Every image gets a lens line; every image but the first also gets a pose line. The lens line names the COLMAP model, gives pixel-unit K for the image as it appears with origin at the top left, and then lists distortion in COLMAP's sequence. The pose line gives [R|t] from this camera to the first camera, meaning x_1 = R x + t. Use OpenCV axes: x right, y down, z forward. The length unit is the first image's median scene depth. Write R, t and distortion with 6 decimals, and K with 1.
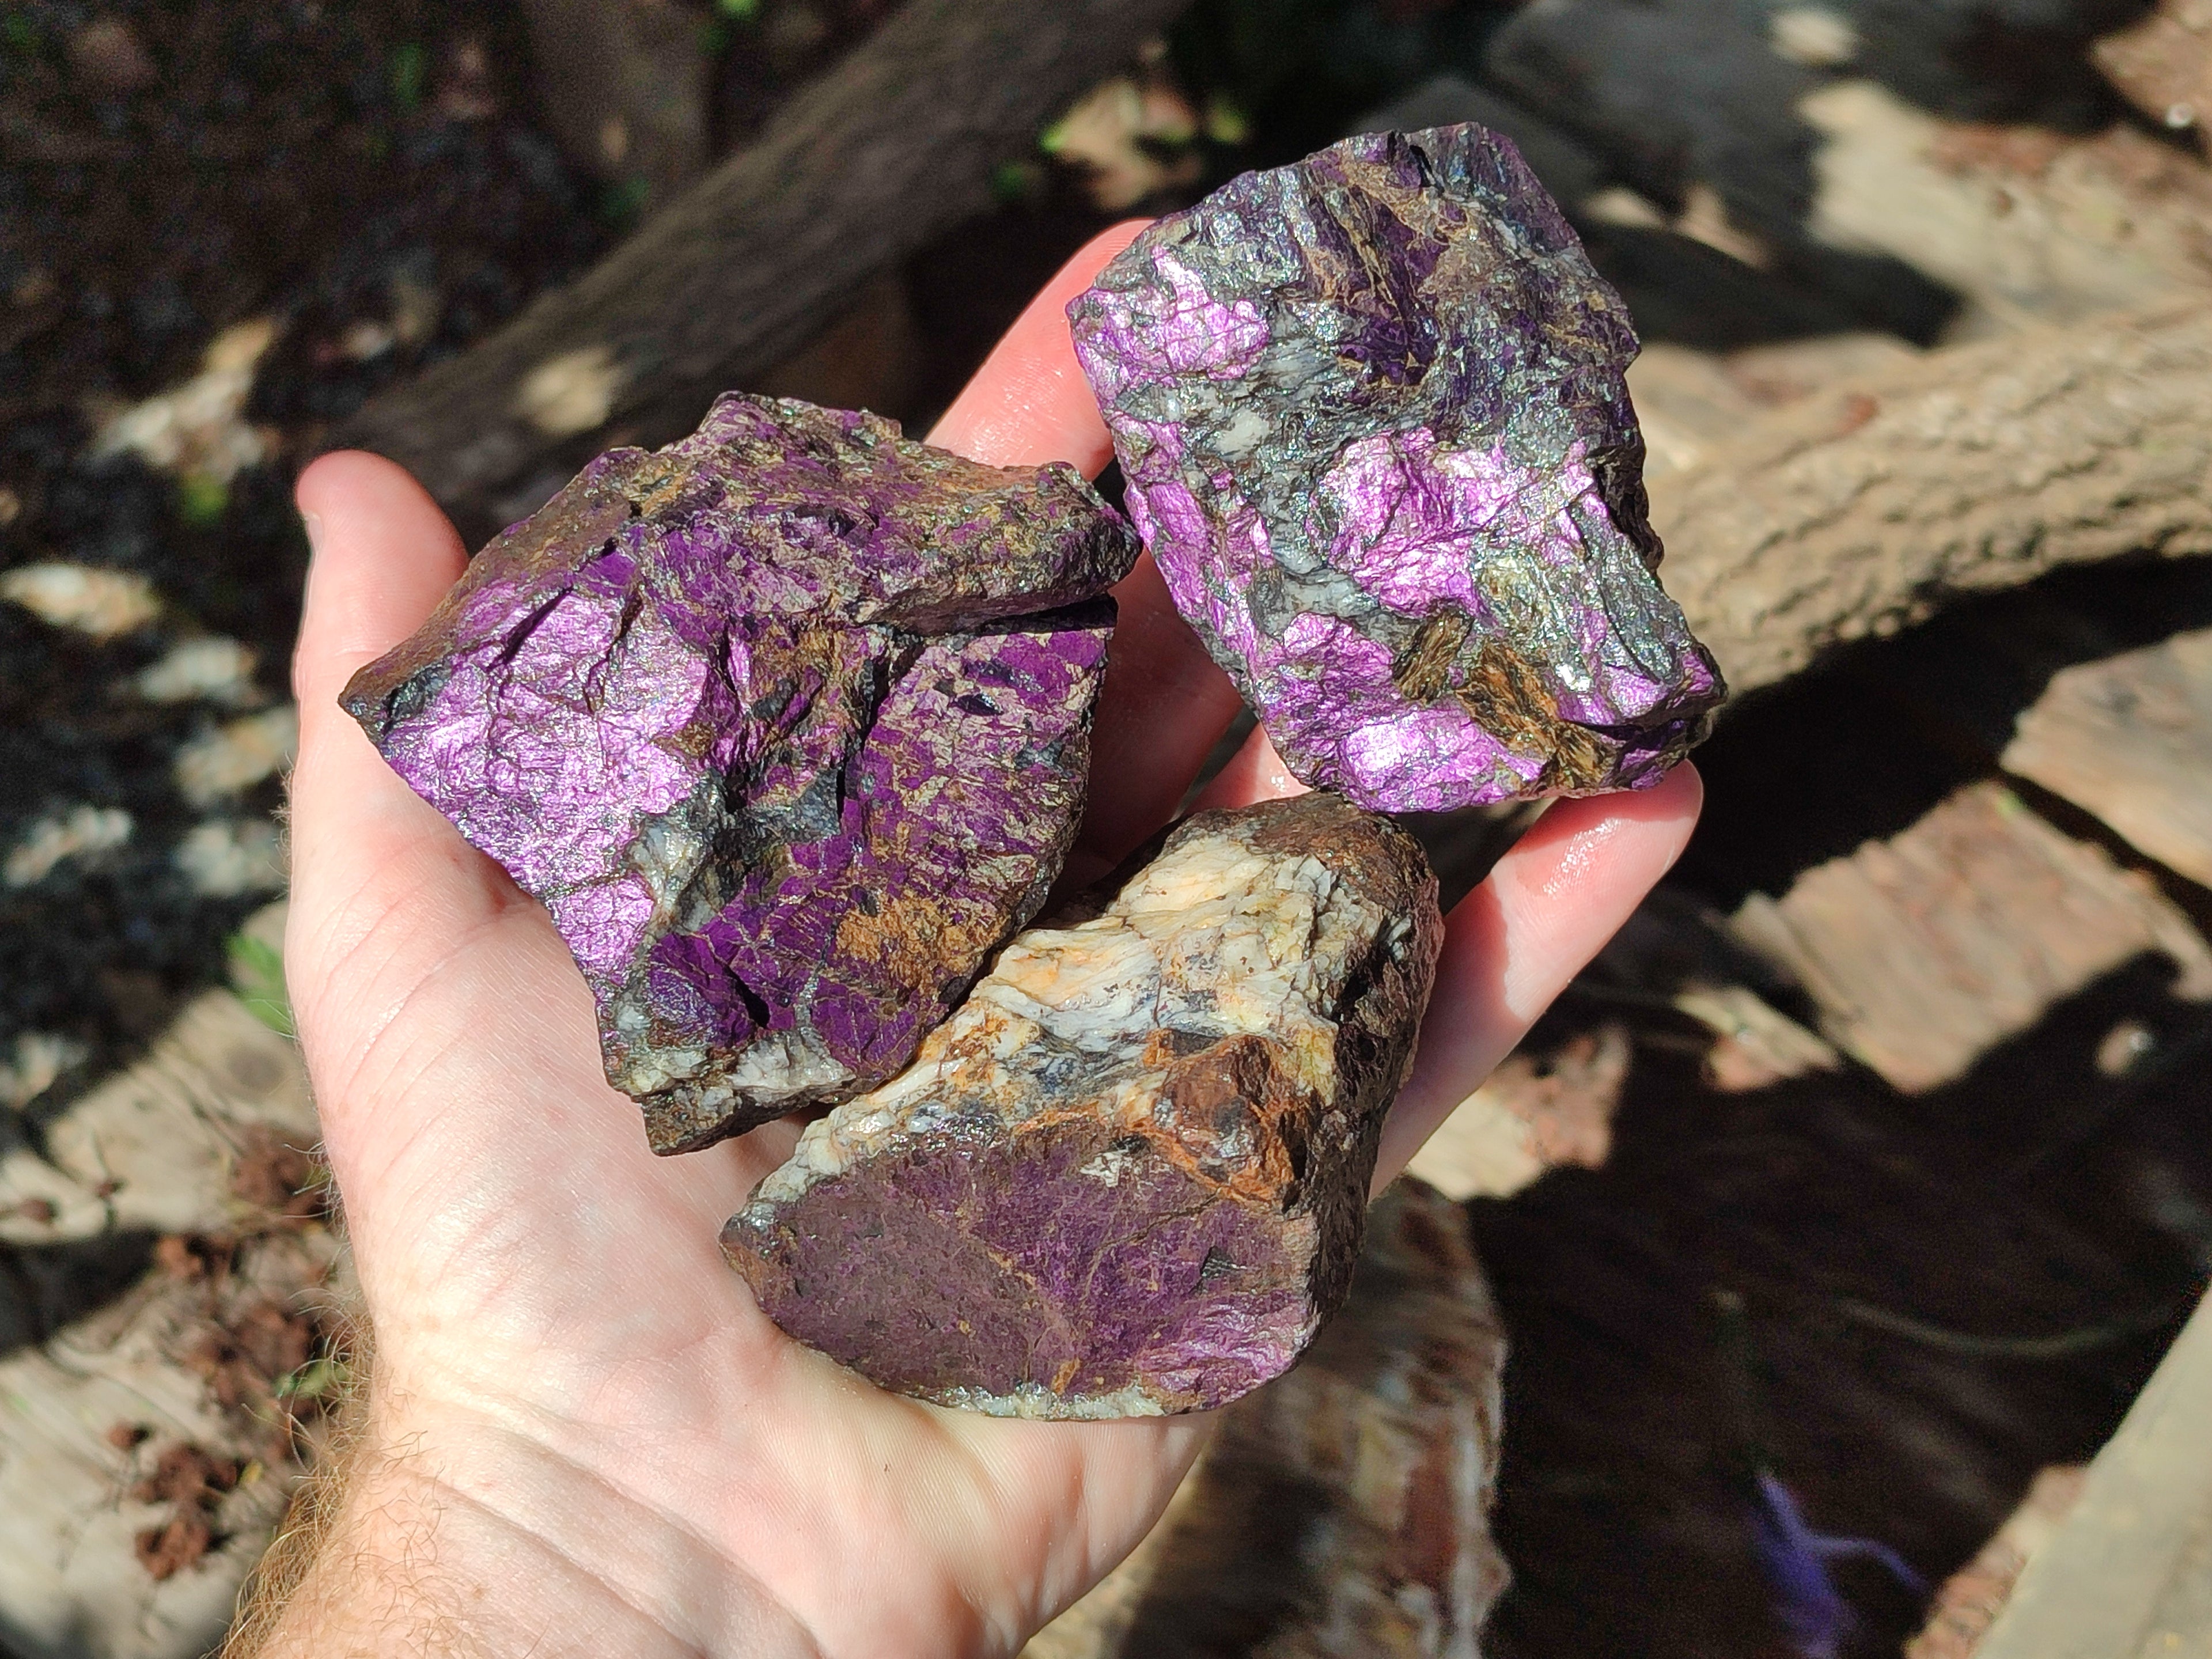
lens RADIAL K [[3305.4, 0, 1087.3], [0, 3305.4, 825.1], [0, 0, 1]] dist [0.427764, -3.465008]
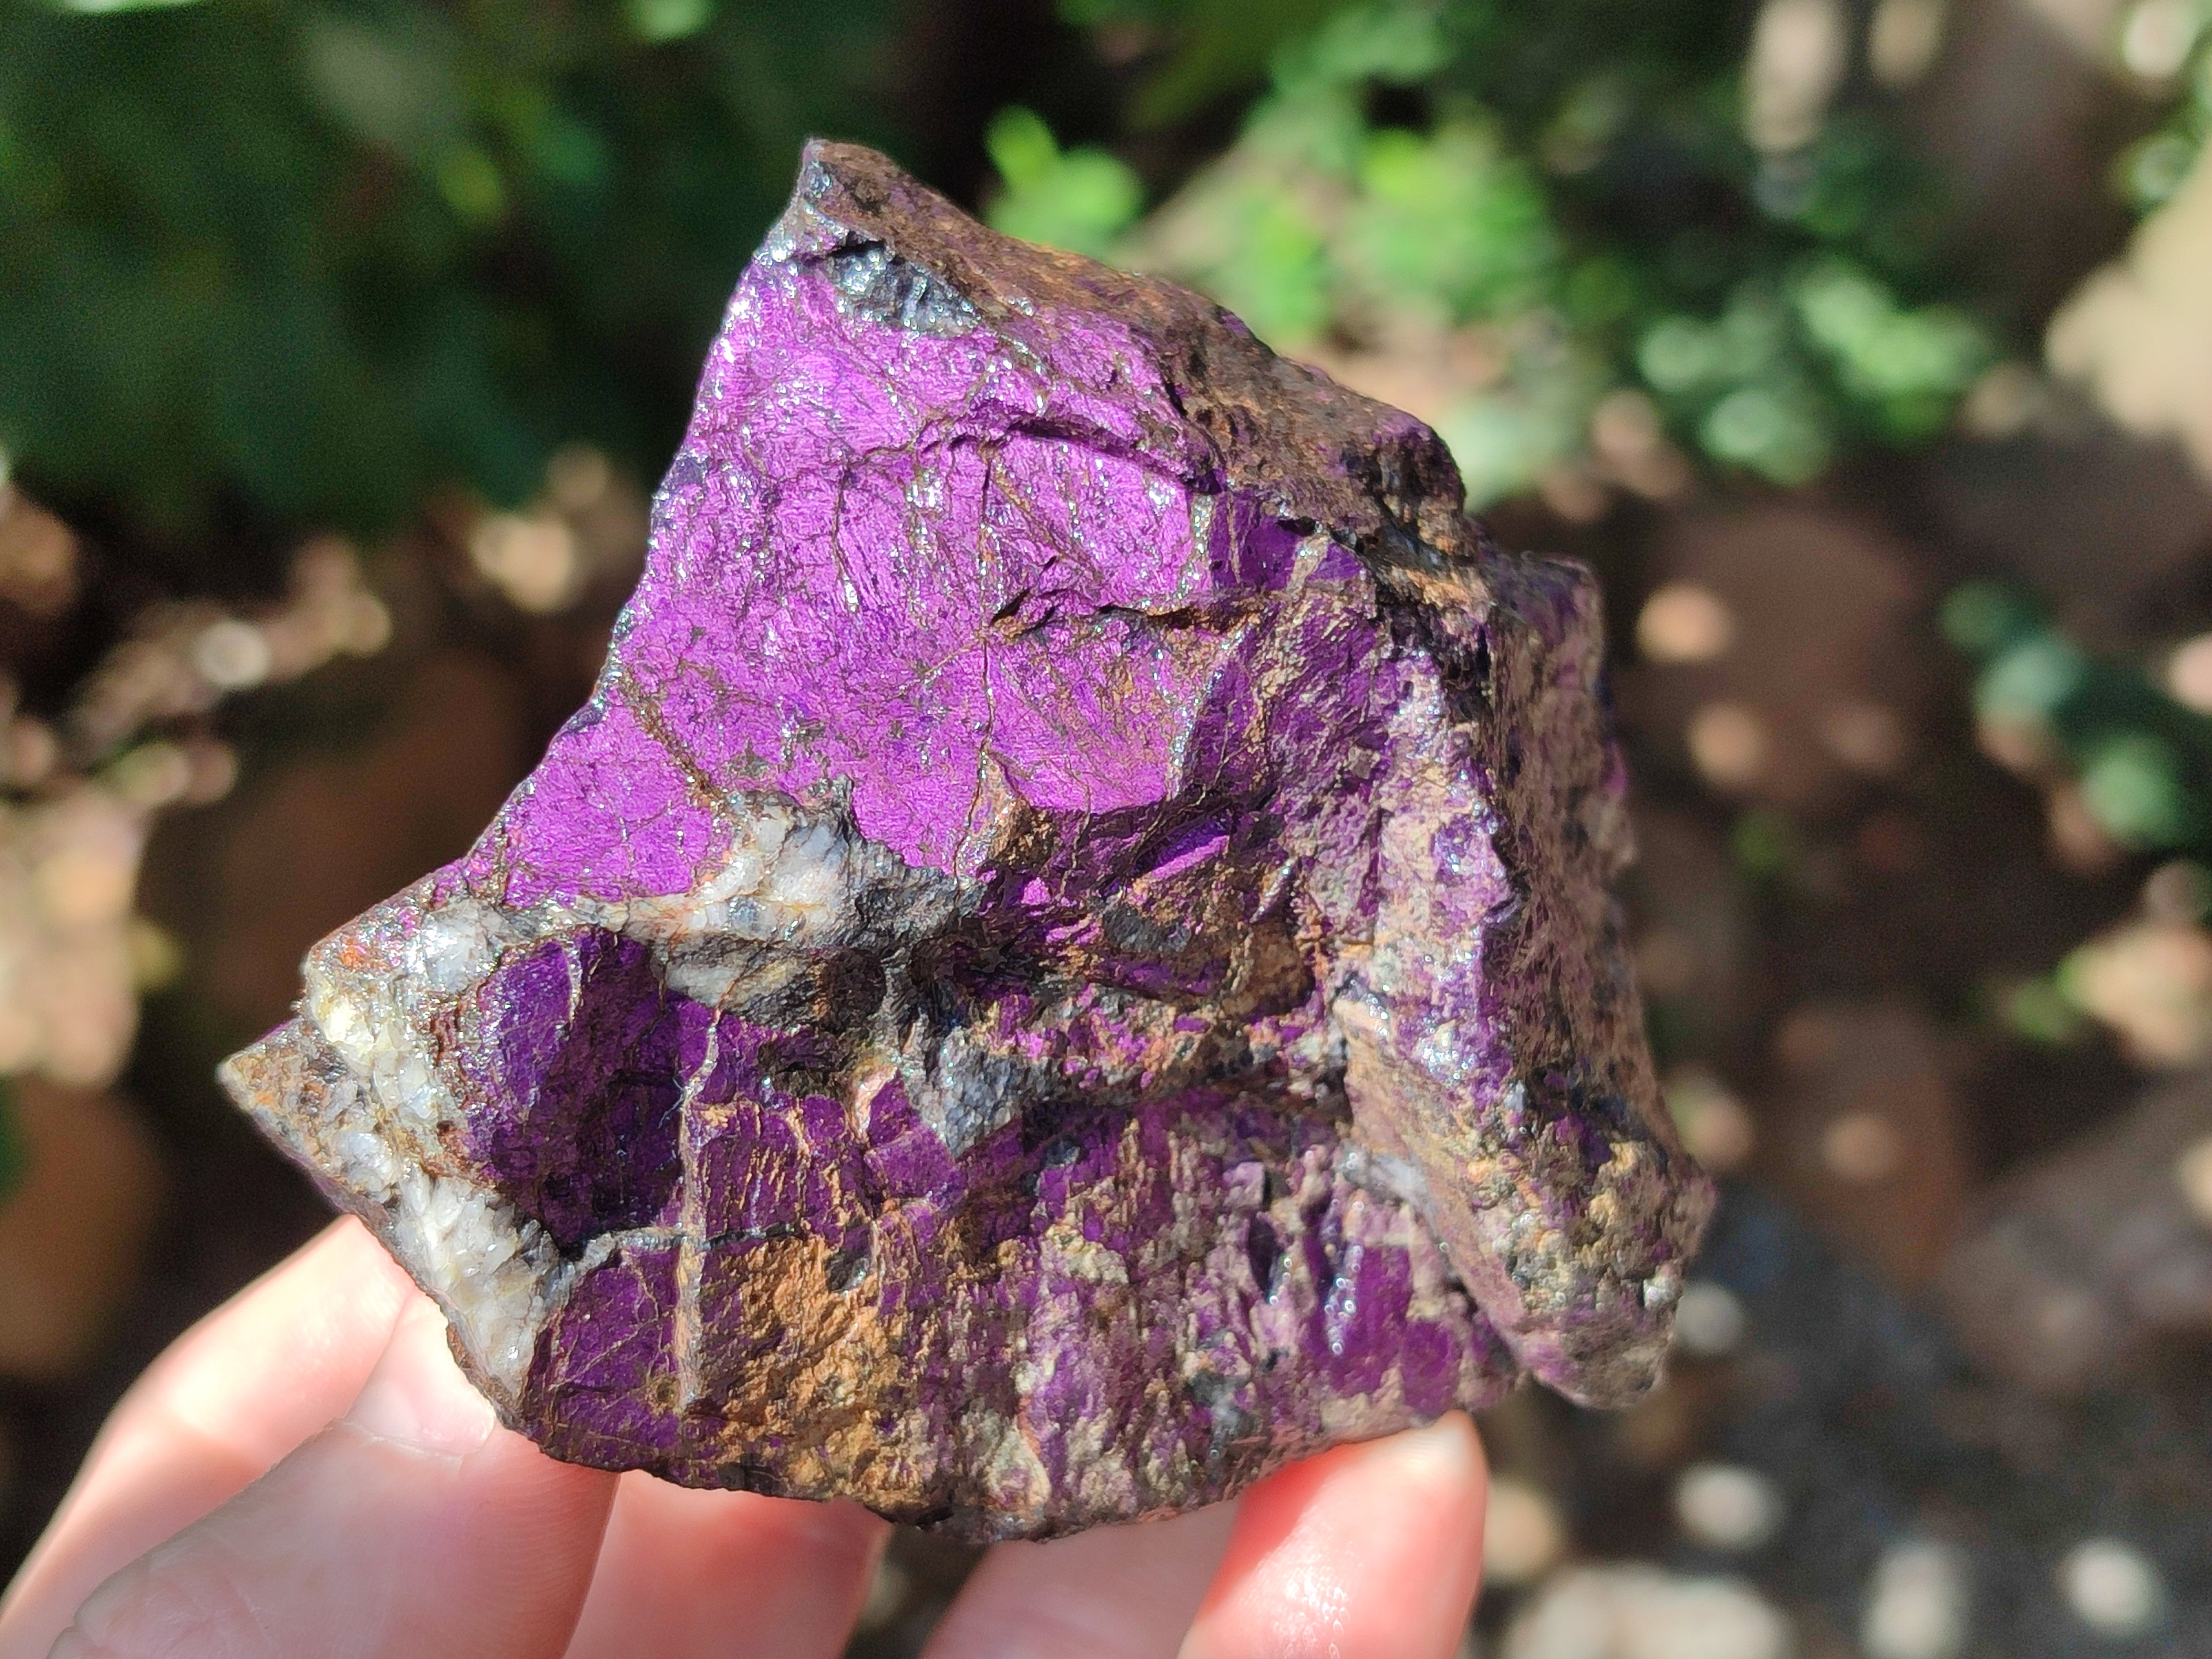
lens RADIAL K [[3305.4, 0, 1087.3], [0, 3305.4, 825.1], [0, 0, 1]] dist [0.427764, -3.465008]
pose [[0.381455, 0.923516, 0.040122, -0.133356], [-0.922375, 0.383129, -0.049370, -0.010384], [-0.060966, -0.018175, 0.997974, 0.488189]]
